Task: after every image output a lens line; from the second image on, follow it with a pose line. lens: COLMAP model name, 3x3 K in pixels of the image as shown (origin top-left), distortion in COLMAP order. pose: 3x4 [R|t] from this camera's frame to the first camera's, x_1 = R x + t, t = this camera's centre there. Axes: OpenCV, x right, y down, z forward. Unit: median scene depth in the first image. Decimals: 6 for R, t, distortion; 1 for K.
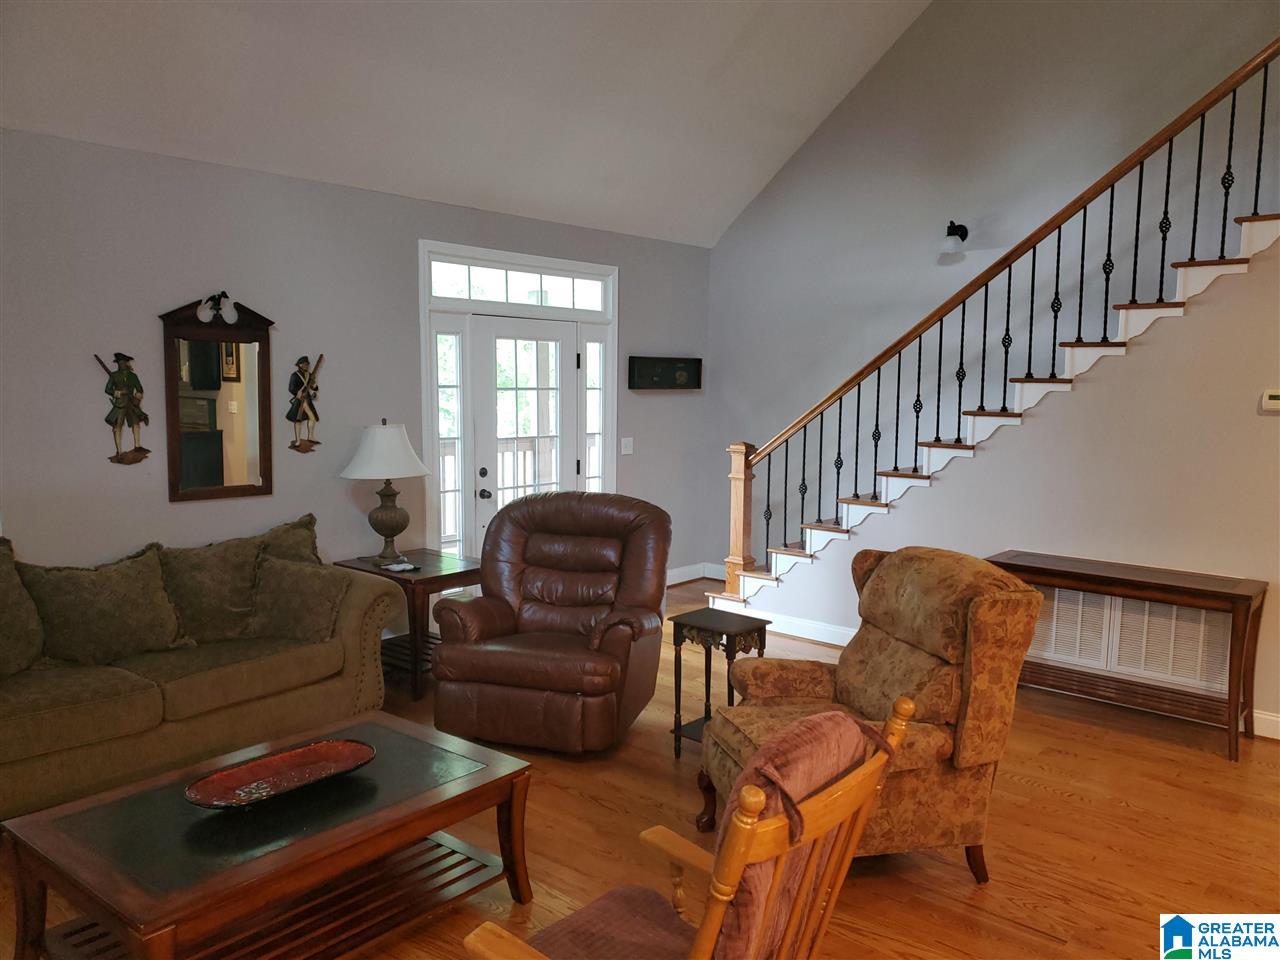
lens RADIAL K [[980.1, 0, 642.1], [0, 980.1, 492.8], [0, 0, 1]] dist [0.007226, -0.004669]
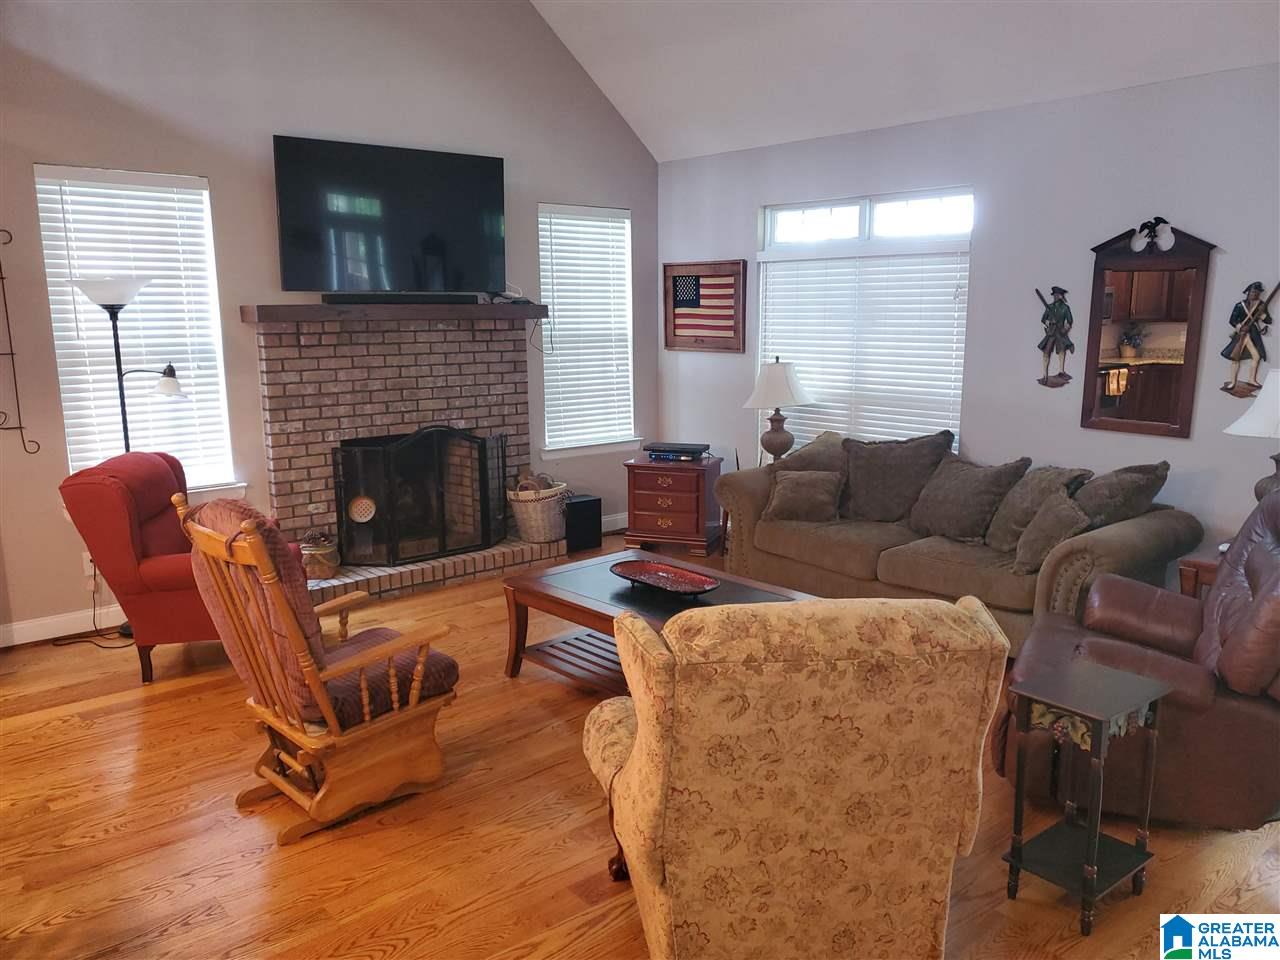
lens RADIAL K [[980.1, 0, 644.8], [0, 980.1, 480.0], [0, 0, 1]] dist [0.007226, -0.004669]
pose [[-0.141023, 0.179511, -0.973596, 0.622155], [-0.099669, 0.975853, 0.194364, -0.093198], [0.984976, 0.124447, -0.119727, 0.664727]]
